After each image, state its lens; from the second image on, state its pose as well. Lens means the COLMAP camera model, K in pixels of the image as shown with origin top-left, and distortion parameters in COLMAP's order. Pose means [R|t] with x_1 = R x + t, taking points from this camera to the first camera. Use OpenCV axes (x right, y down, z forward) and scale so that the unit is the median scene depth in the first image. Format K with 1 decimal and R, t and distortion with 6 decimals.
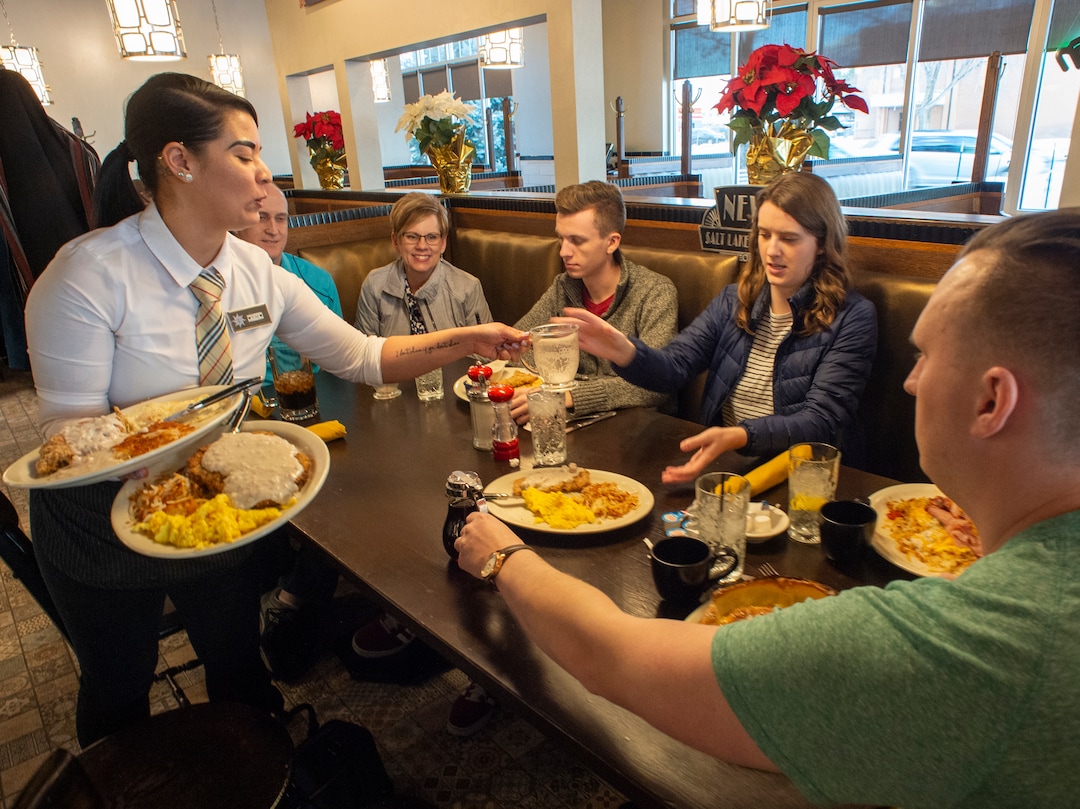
lens RADIAL K [[800.6, 0, 540.6], [0, 800.6, 452.8], [0, 0, 1]] dist [-0.108029, 0.067312]
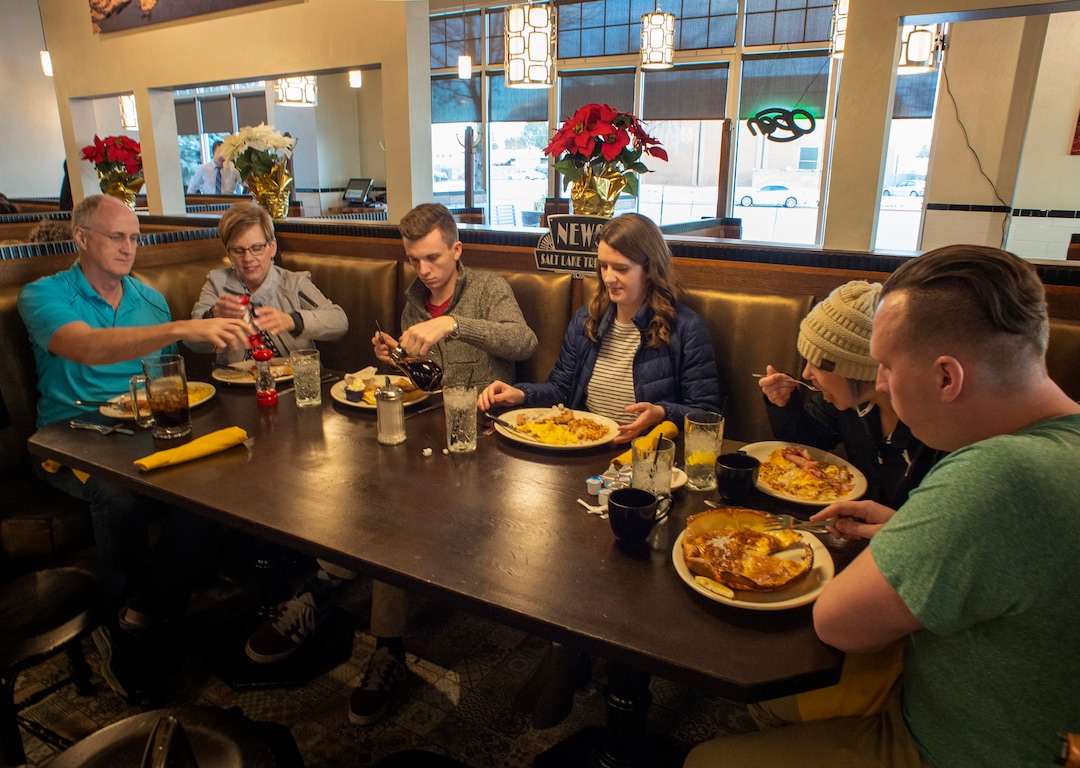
lens RADIAL K [[788.0, 0, 503.9], [0, 788.0, 393.6], [0, 0, 1]] dist [-0.108836, 0.084889]
pose [[0.950931, -0.038936, 0.306945, -0.209500], [0.072170, 0.992598, -0.097676, 0.036092], [-0.300870, 0.115035, 0.946702, -0.062933]]
